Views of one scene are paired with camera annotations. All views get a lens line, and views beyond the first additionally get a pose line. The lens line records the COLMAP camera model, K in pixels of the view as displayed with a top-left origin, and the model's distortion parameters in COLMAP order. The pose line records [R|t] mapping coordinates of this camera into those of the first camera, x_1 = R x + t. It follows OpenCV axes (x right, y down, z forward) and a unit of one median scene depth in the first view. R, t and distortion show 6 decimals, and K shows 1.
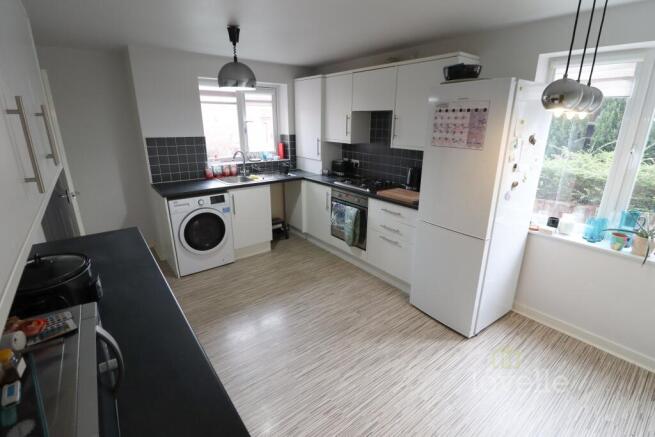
lens RADIAL K [[302.9, 0, 328.3], [0, 302.9, 210.0], [0, 0, 1]] dist [0.001745, -0.000218]
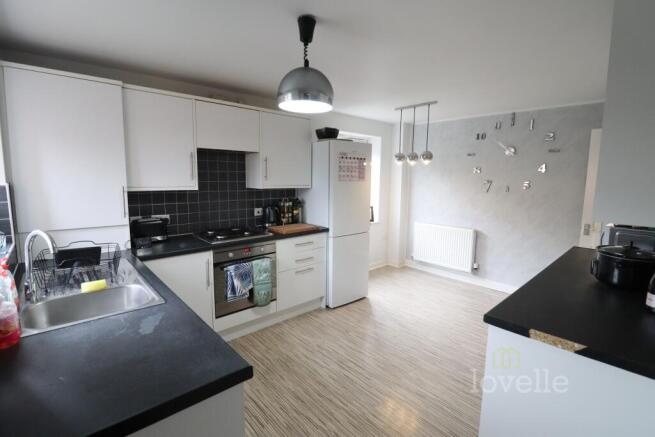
lens RADIAL K [[302.9, 0, 328.3], [0, 302.9, 210.0], [0, 0, 1]] dist [0.001745, -0.000218]
pose [[-0.069395, -0.120374, 0.990300, -0.976090], [0.272425, 0.952675, 0.134890, -0.262126], [-0.959671, 0.279143, -0.033318, 1.031981]]
